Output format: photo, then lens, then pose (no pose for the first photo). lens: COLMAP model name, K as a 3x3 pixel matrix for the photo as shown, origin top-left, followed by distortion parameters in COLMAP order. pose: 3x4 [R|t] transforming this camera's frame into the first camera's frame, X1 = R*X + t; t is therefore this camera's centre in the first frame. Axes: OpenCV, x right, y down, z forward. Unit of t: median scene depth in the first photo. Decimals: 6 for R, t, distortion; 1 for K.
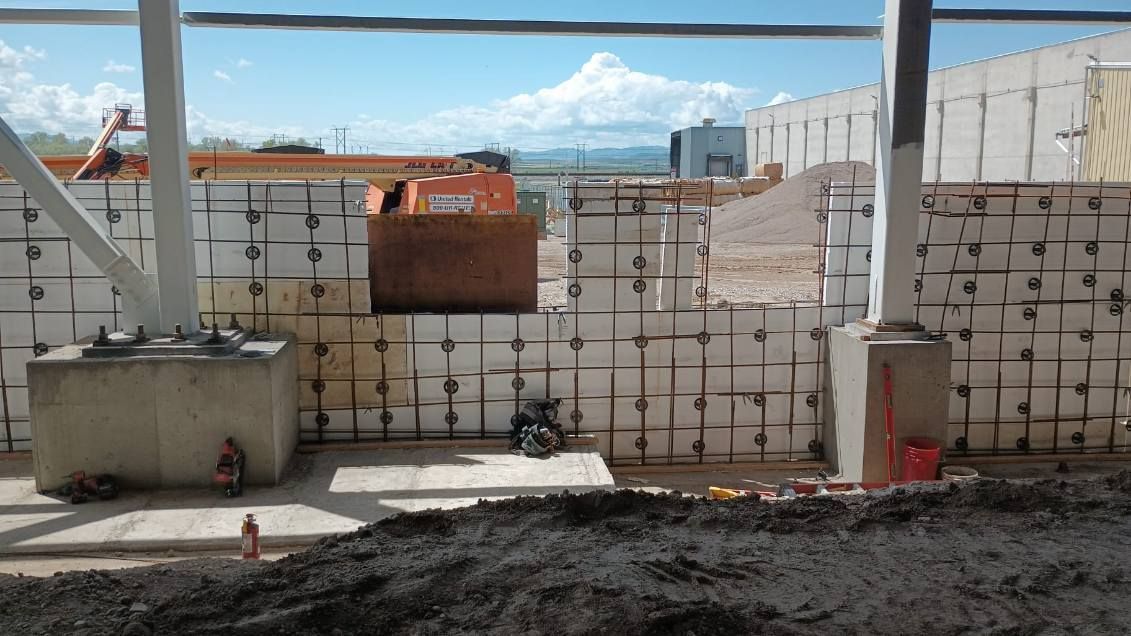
lens RADIAL K [[902.3, 0, 565.5], [0, 902.3, 318.0], [0, 0, 1]] dist [0.000291, 0.000727]
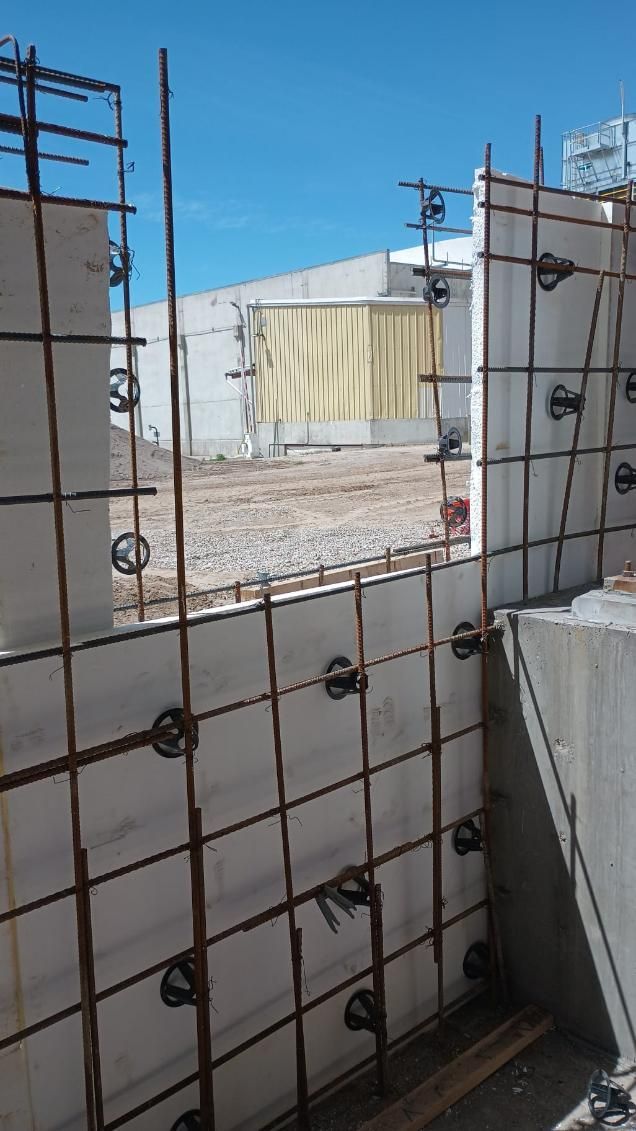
lens RADIAL K [[902.3, 0, 318.0], [0, 902.3, 565.5], [0, 0, 1]] dist [0.000291, 0.000727]
pose [[0.789141, -0.122924, 0.601786, 0.008912], [0.138323, 0.990167, 0.020870, -0.005911], [-0.598434, 0.066771, 0.798385, 0.186045]]
